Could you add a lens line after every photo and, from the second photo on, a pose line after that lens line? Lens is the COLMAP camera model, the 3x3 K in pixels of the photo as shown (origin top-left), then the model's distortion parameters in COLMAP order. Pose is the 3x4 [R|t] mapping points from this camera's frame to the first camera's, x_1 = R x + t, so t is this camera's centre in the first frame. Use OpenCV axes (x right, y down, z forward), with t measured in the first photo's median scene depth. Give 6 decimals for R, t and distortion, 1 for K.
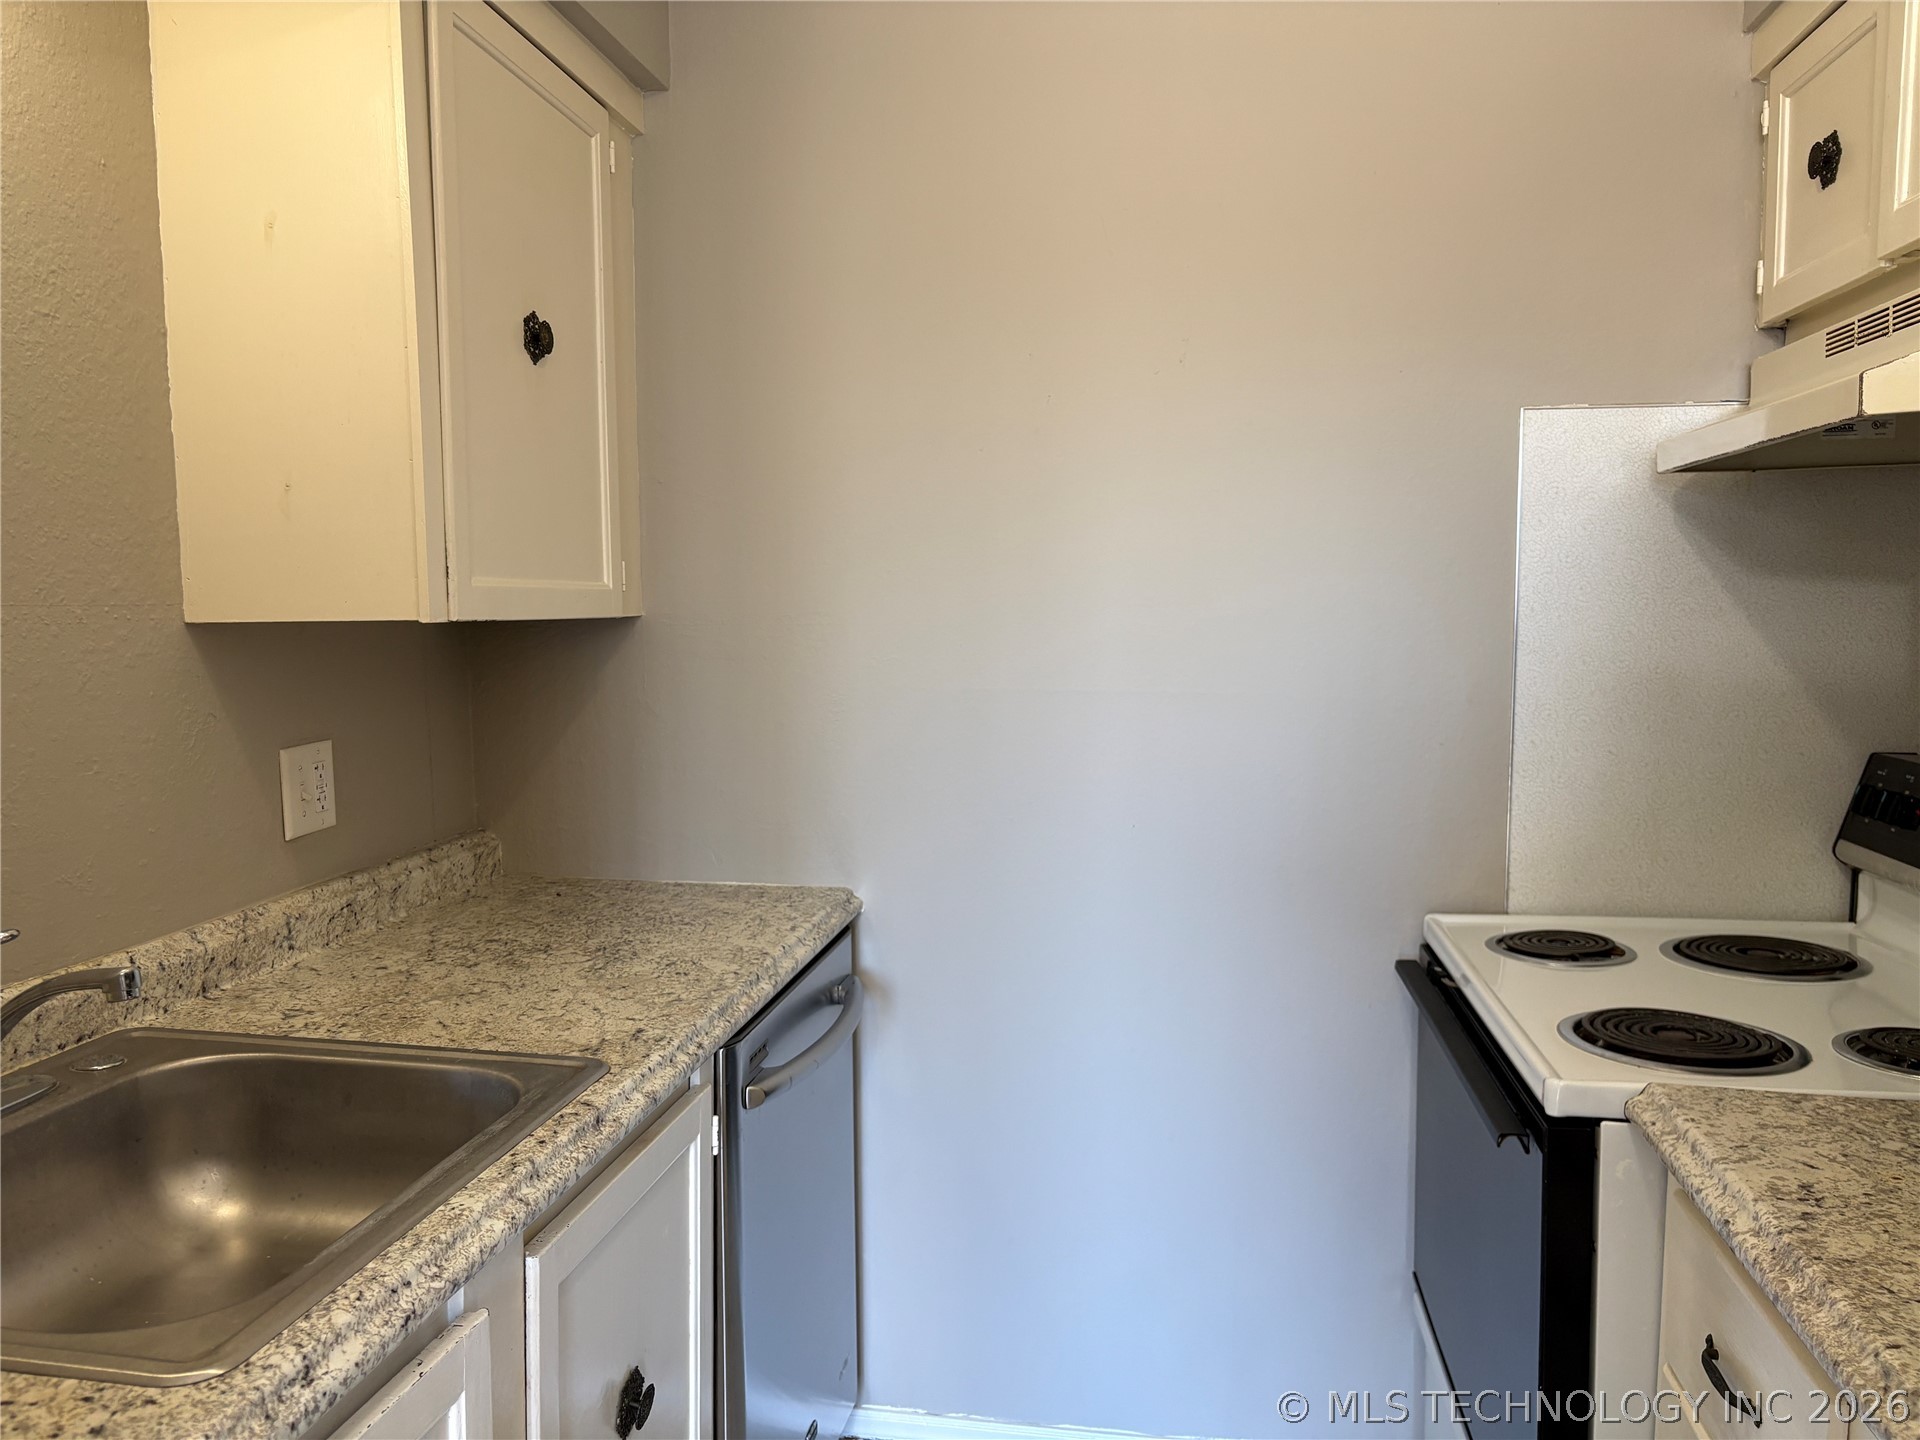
lens RADIAL K [[1467.0, 0, 950.9], [0, 1467.0, 711.1], [0, 0, 1]] dist [0.039308, -0.042632]
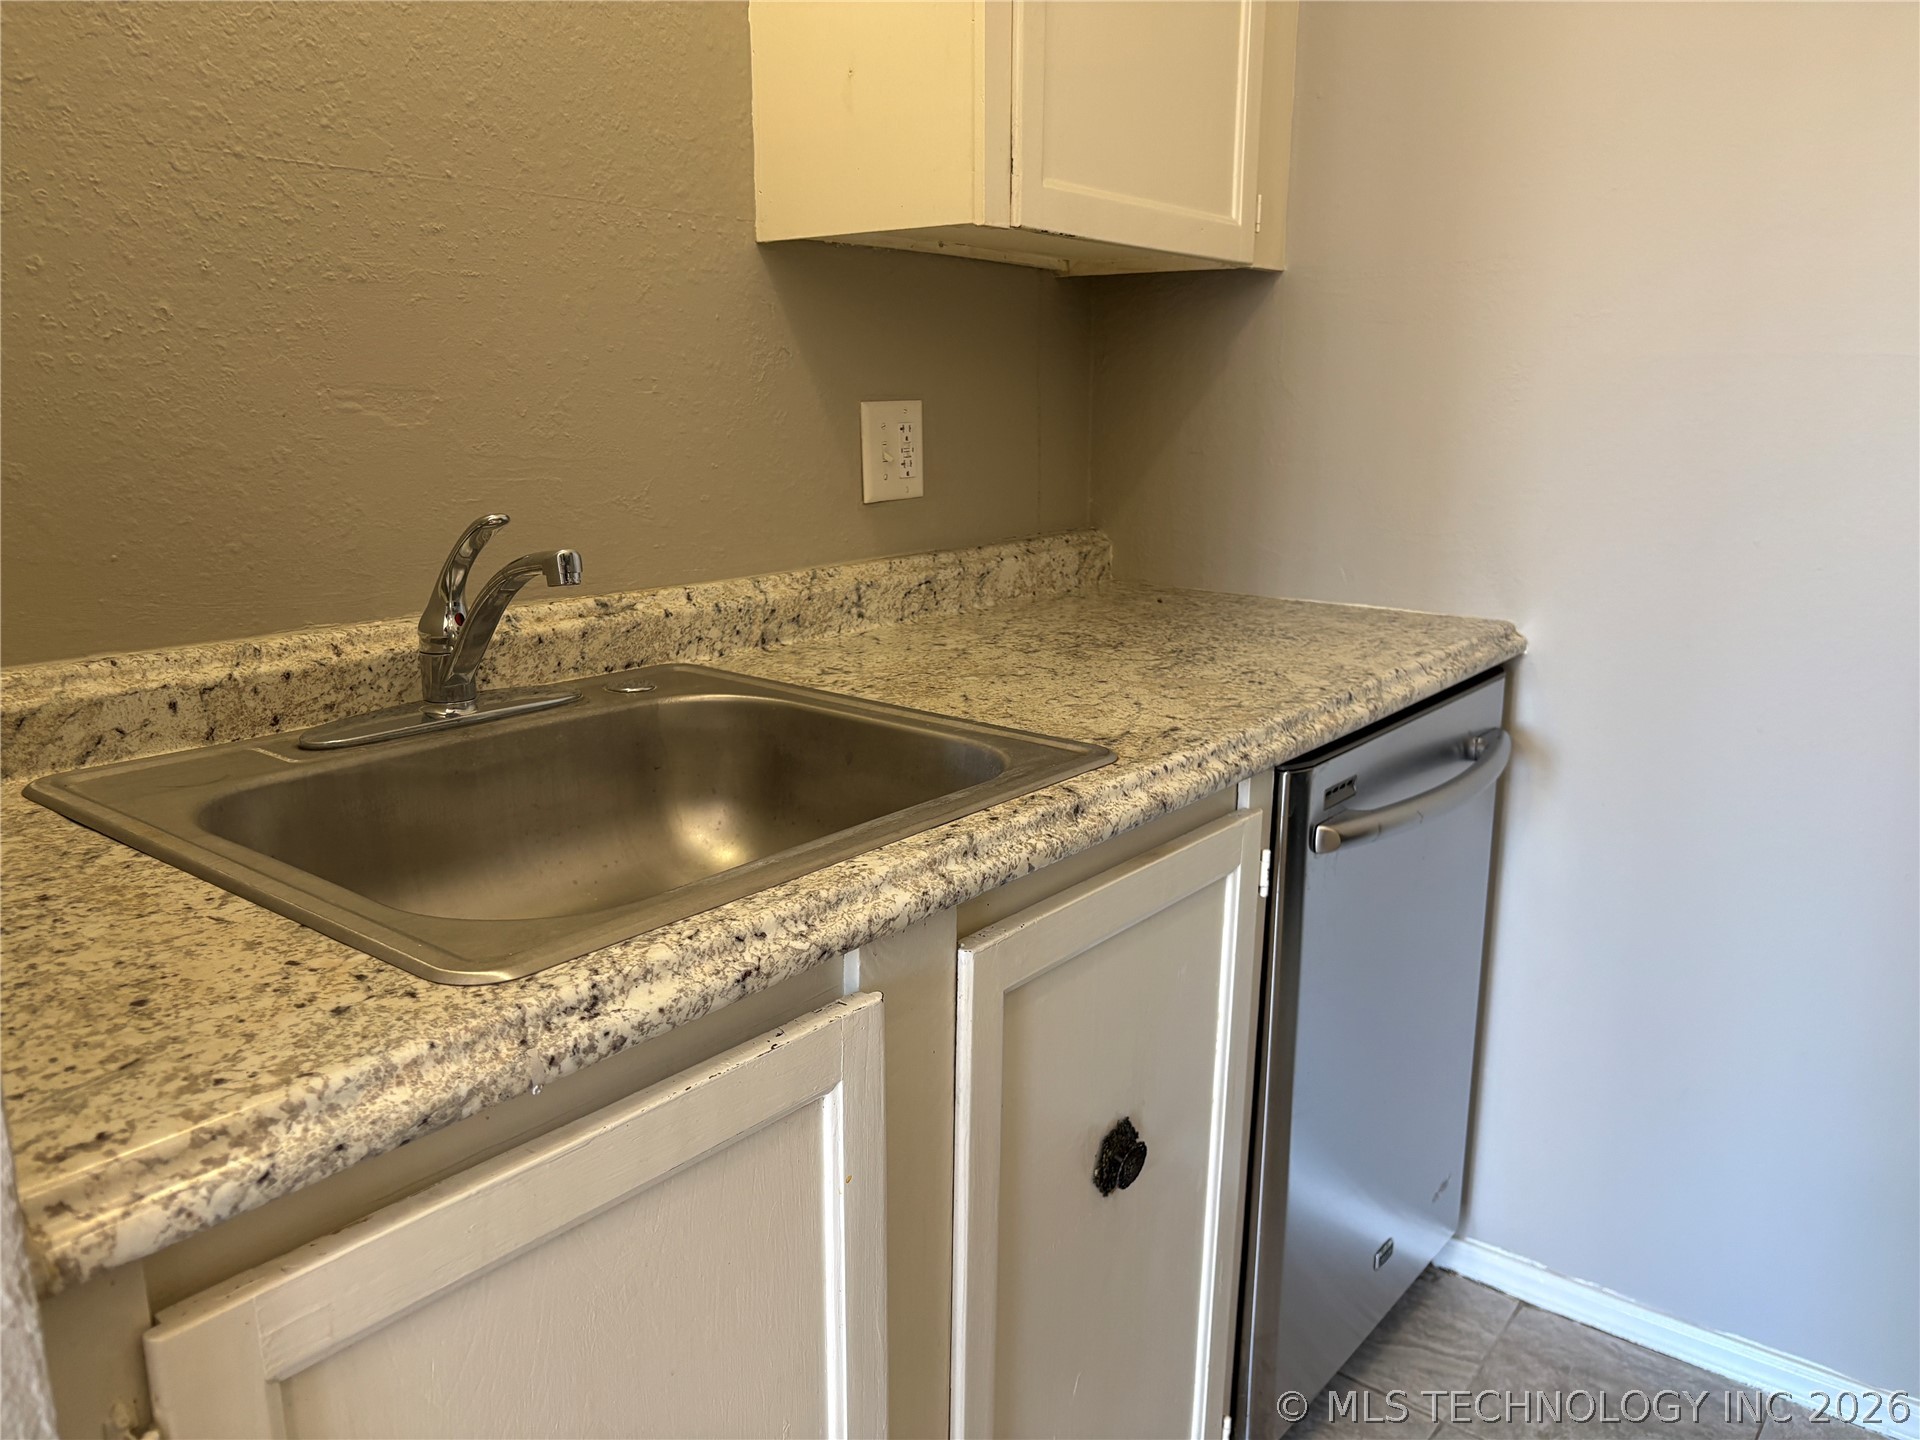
lens RADIAL K [[1467.0, 0, 952.9], [0, 1467.0, 729.4], [0, 0, 1]] dist [0.039308, -0.042632]
pose [[0.881725, 0.117832, -0.456812, 0.046898], [-0.048681, 0.985861, 0.160335, 0.089961], [0.469246, -0.119133, 0.874995, 0.227362]]
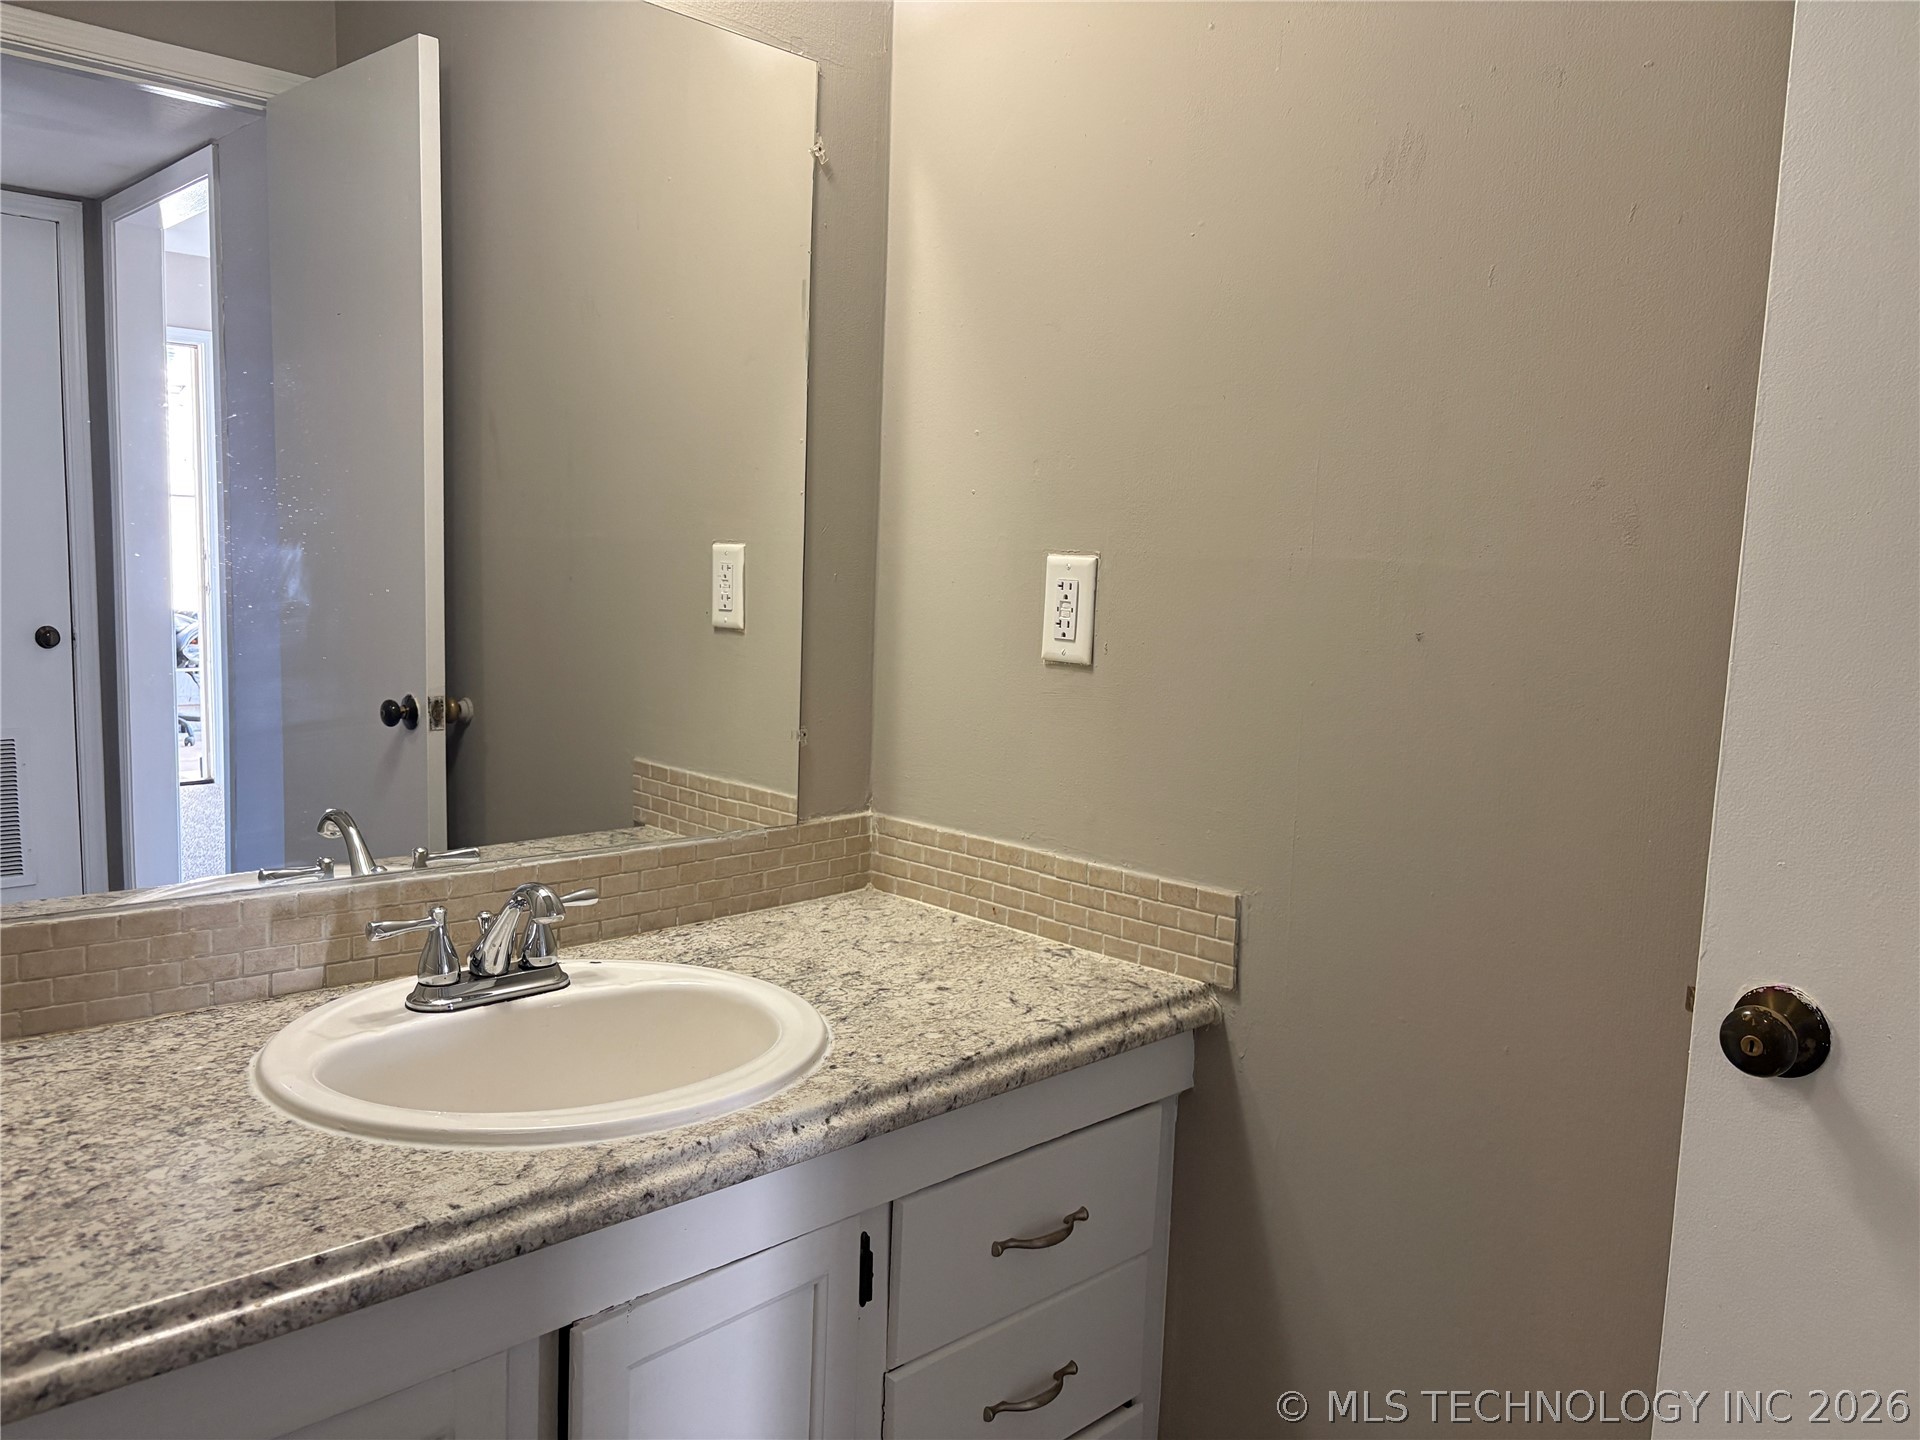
lens RADIAL K [[1467.0, 0, 957.6], [0, 1467.0, 731.3], [0, 0, 1]] dist [0.039308, -0.042632]
pose [[-0.811055, -0.100789, 0.576221, -0.960695], [0.016606, 0.980681, 0.194908, -0.141948], [-0.584734, 0.167650, -0.793713, 1.833279]]
